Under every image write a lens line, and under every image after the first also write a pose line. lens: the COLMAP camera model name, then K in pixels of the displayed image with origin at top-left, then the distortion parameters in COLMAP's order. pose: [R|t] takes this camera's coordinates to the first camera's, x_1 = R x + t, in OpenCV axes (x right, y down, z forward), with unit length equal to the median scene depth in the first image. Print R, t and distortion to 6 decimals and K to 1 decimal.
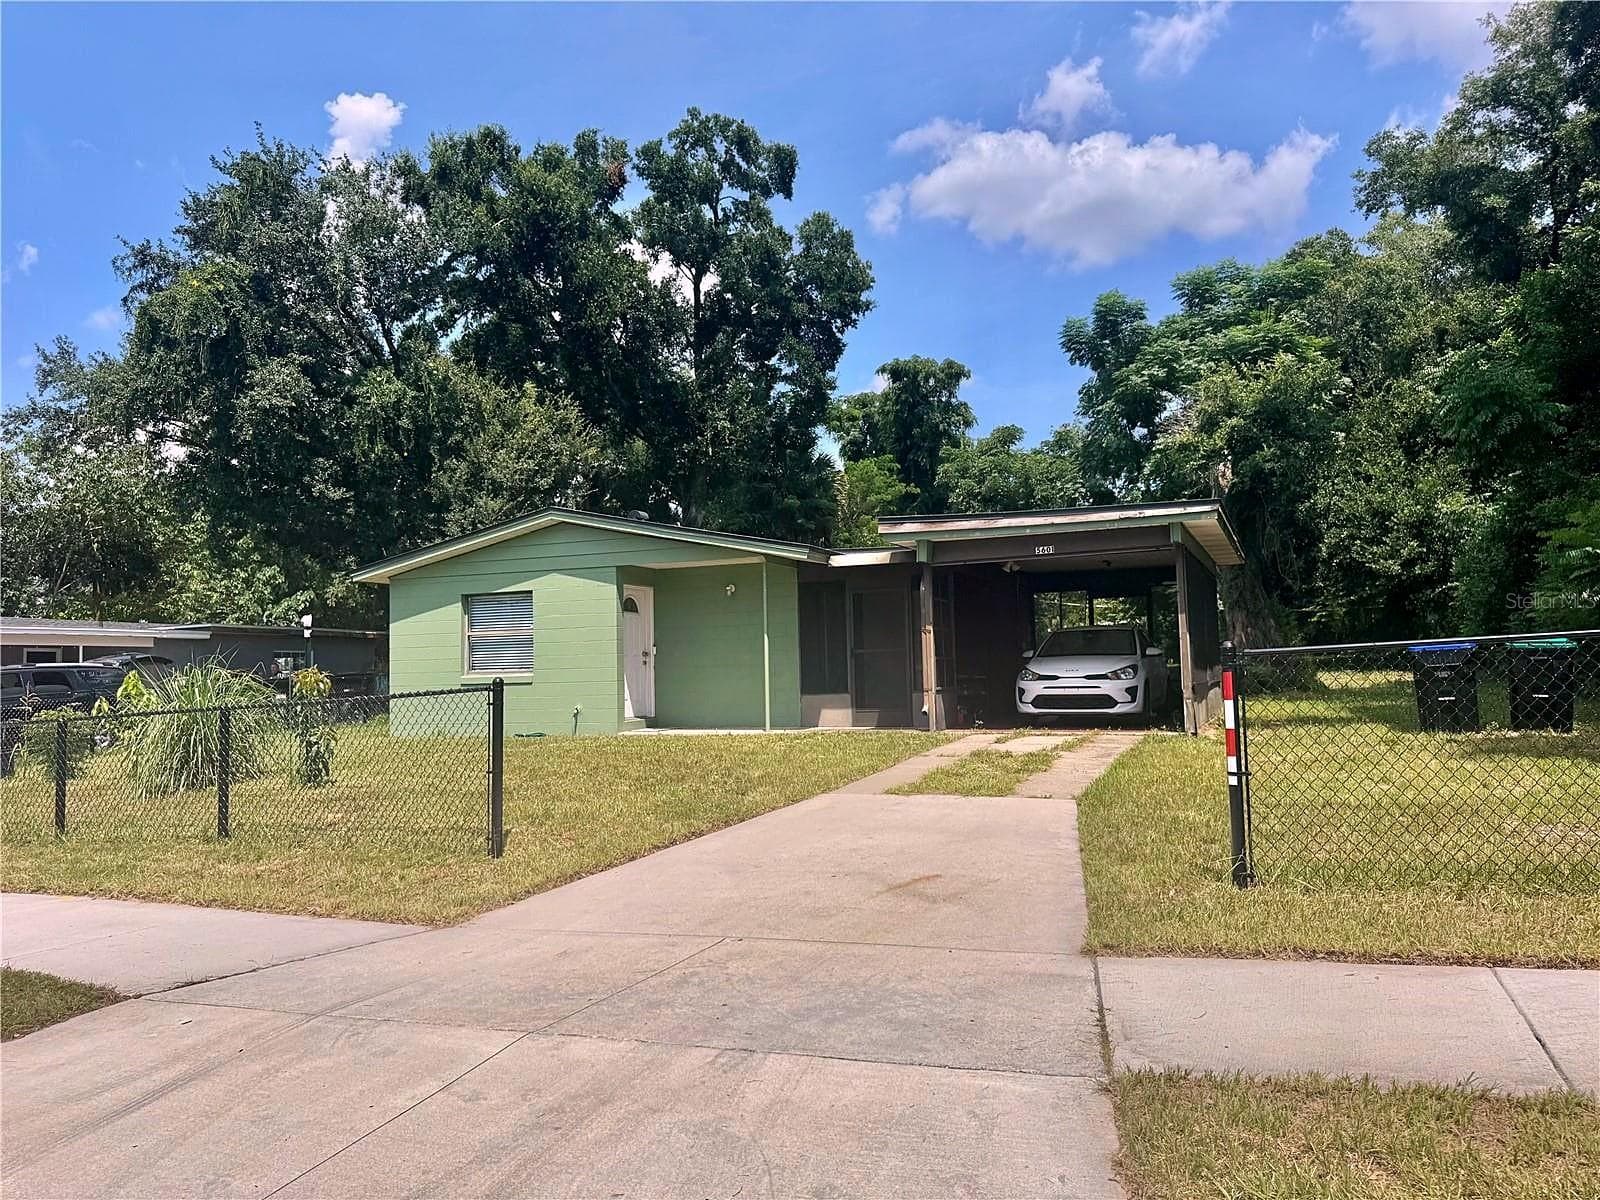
lens RADIAL K [[1125.2, 0, 803.4], [0, 1125.2, 610.1], [0, 0, 1]] dist [0.086765, -0.128607]
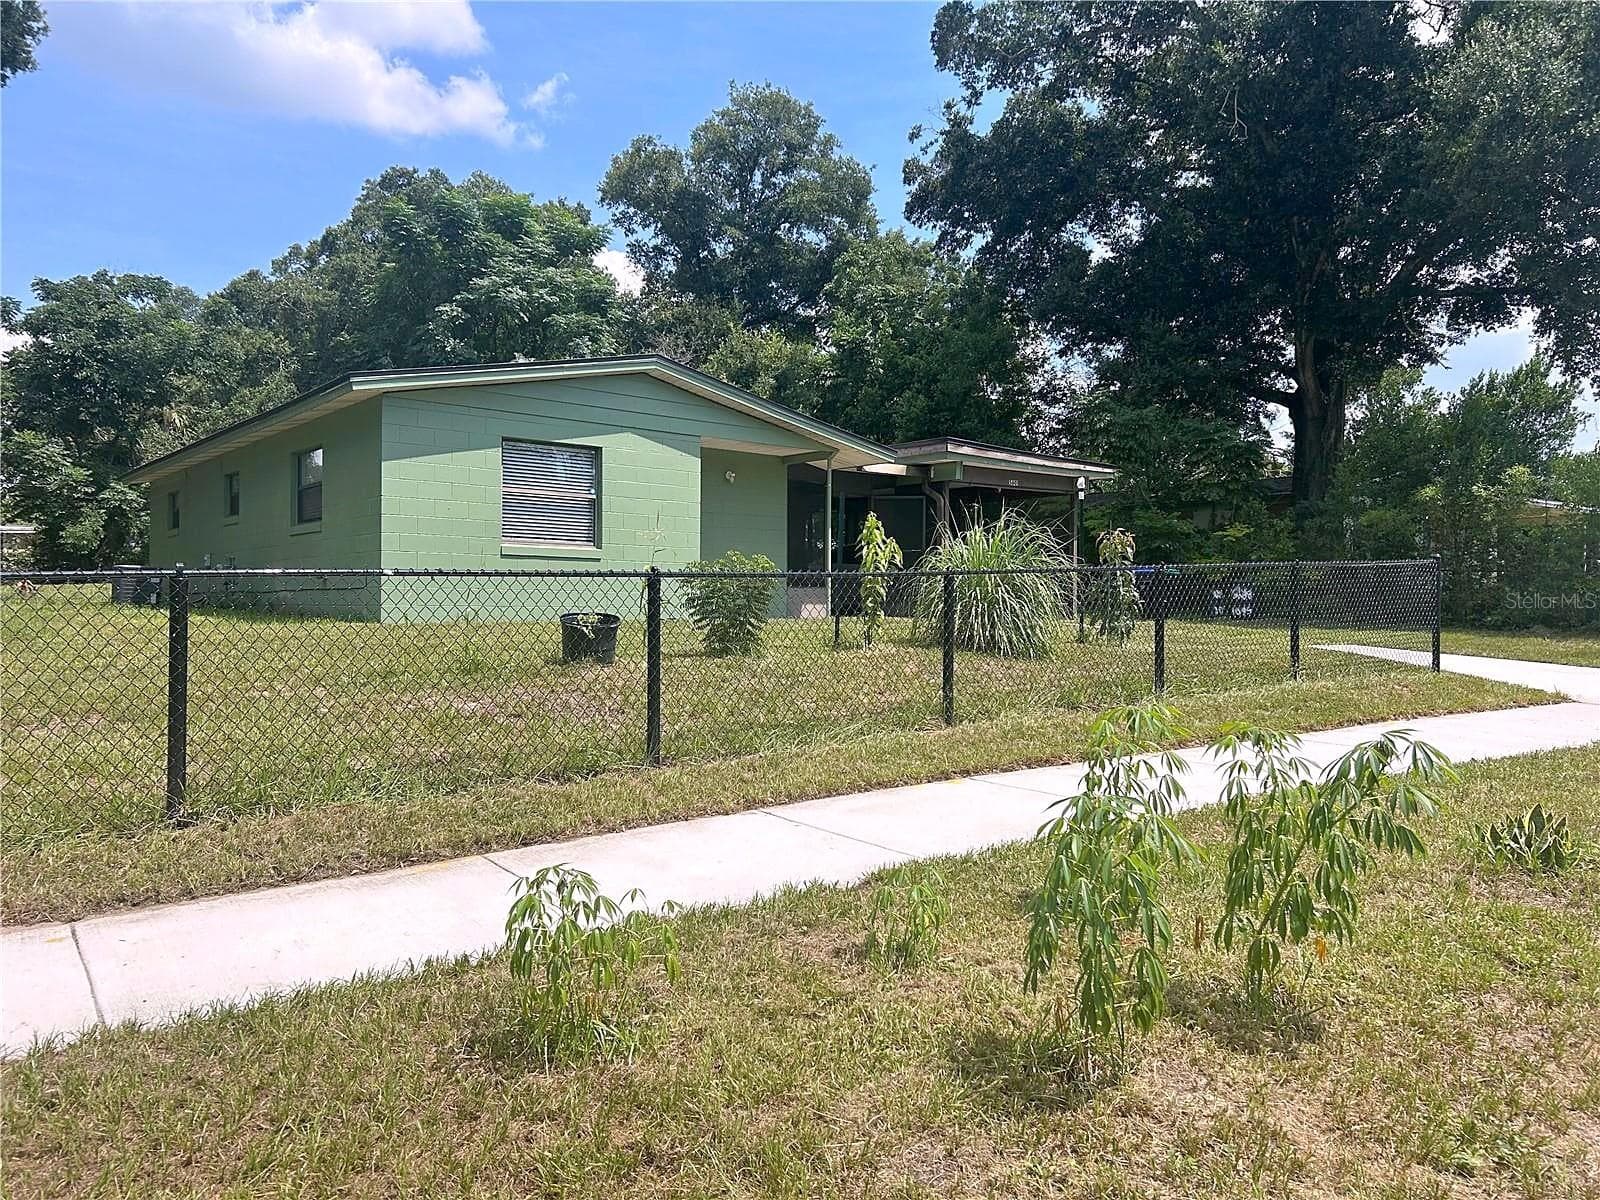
lens RADIAL K [[1200.0, 0, 793.2], [0, 1200.0, 595.9], [0, 0, 1]] dist [0.039686, -0.035460]
pose [[0.479760, 0.034914, 0.876705, -0.582593], [-0.074271, 0.997238, 0.000929, 0.049634], [-0.874250, -0.065560, 0.481028, 0.277711]]
